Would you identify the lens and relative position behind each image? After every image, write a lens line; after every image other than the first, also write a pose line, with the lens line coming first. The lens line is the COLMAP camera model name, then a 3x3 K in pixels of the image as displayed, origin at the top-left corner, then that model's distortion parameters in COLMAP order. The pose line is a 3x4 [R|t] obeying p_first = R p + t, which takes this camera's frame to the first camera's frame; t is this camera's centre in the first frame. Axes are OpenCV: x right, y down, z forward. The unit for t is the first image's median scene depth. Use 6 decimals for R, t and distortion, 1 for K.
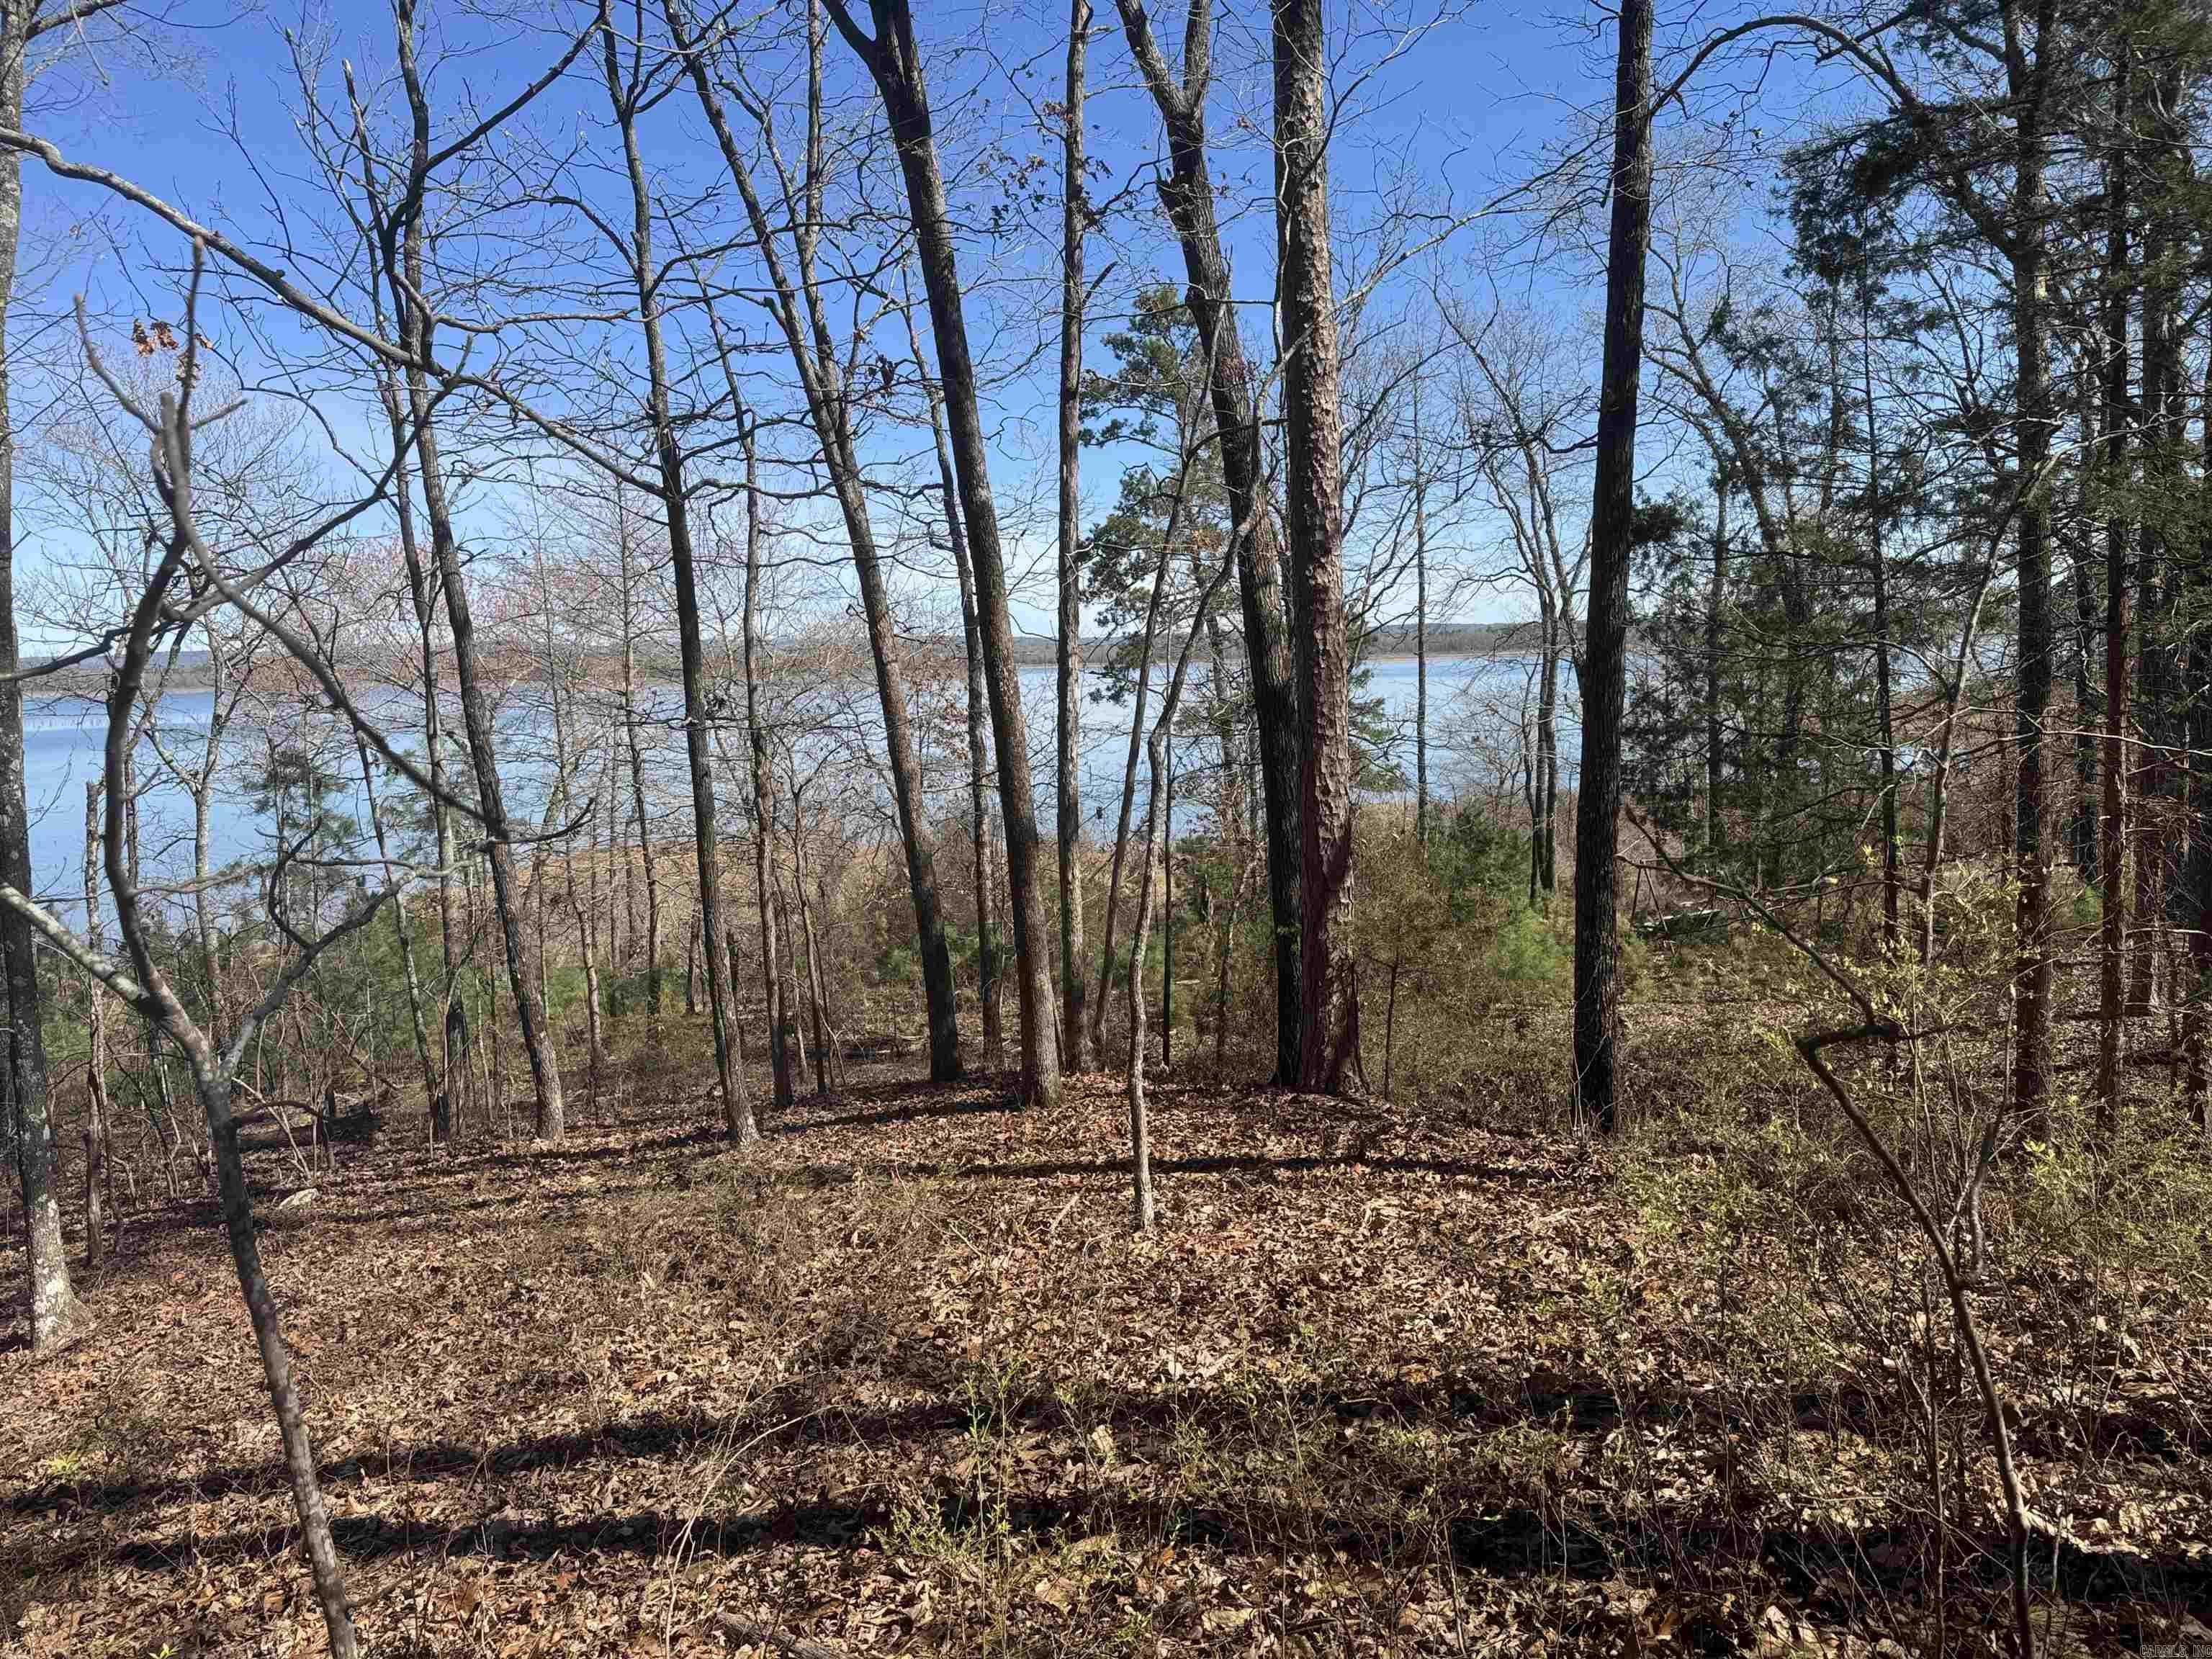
lens RADIAL K [[1538.2, 0, 1105.1], [0, 1538.2, 839.5], [0, 0, 1]] dist [0.047833, -0.056742]
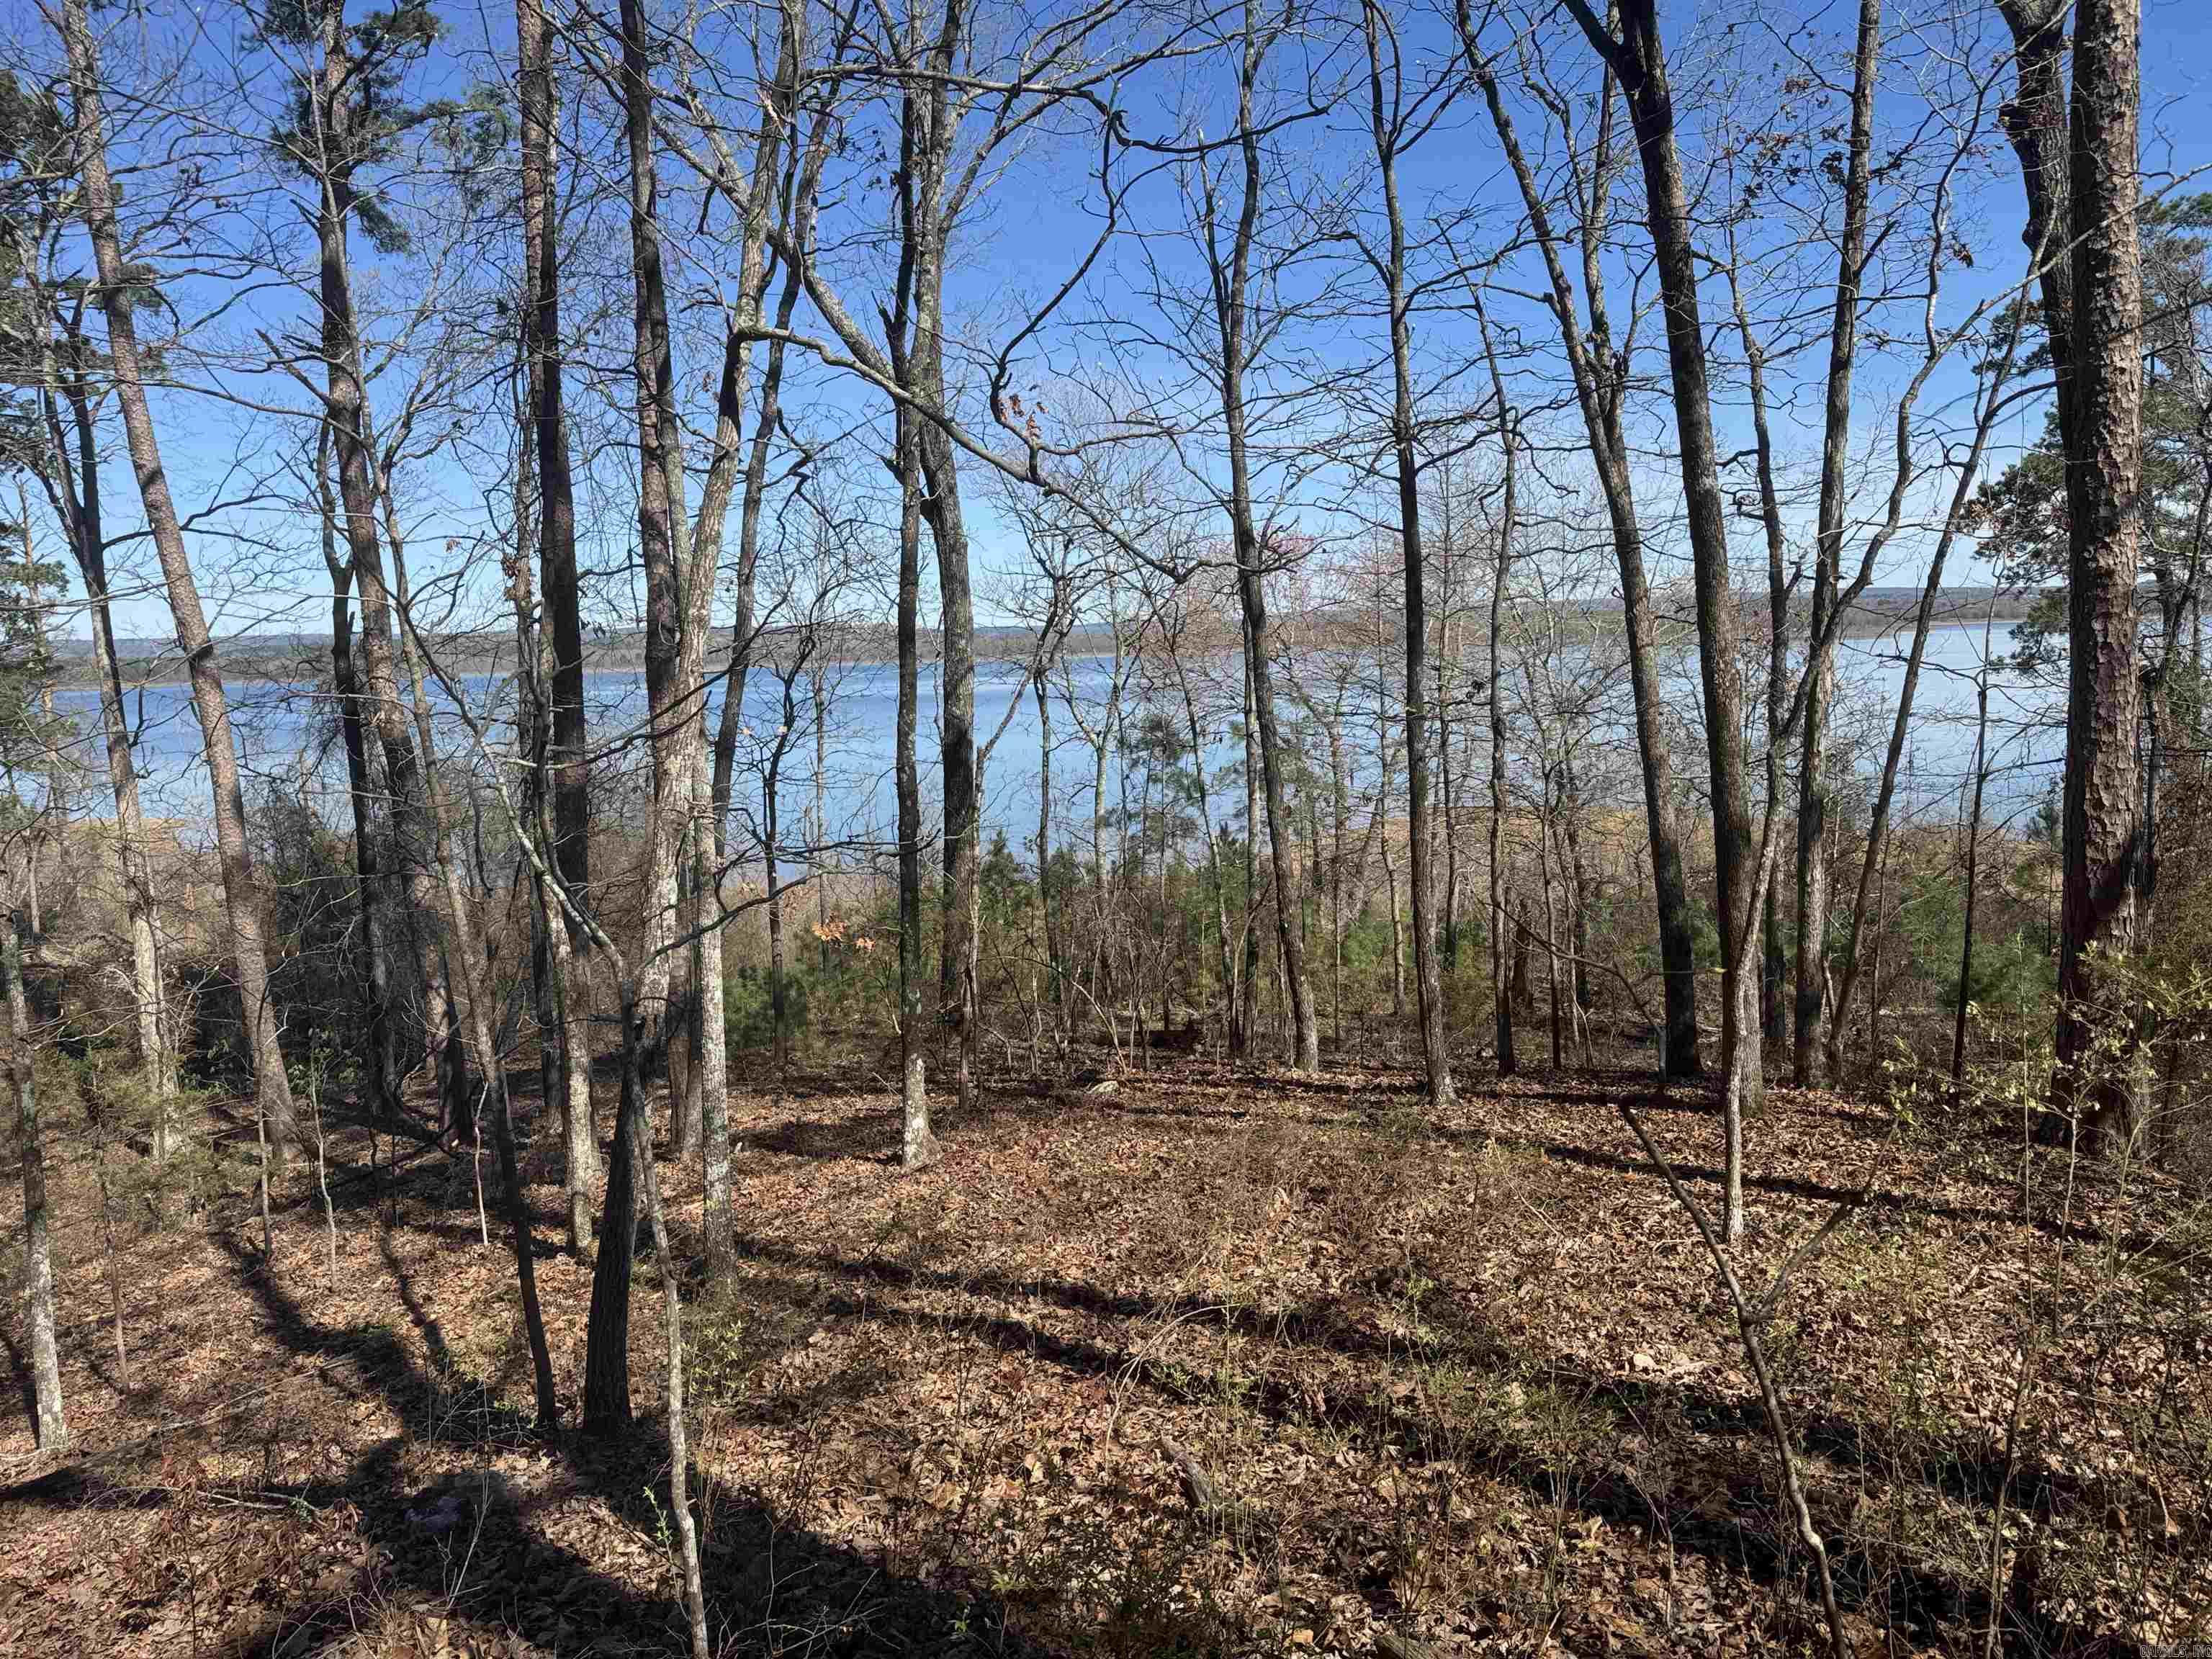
lens RADIAL K [[1538.2, 0, 1112.2], [0, 1538.2, 835.4], [0, 0, 1]] dist [0.047833, -0.056742]
pose [[0.852976, 0.063970, -0.518015, 0.129081], [-0.051960, 0.997938, 0.037677, -0.018599], [0.519357, -0.005222, 0.854541, -0.046497]]
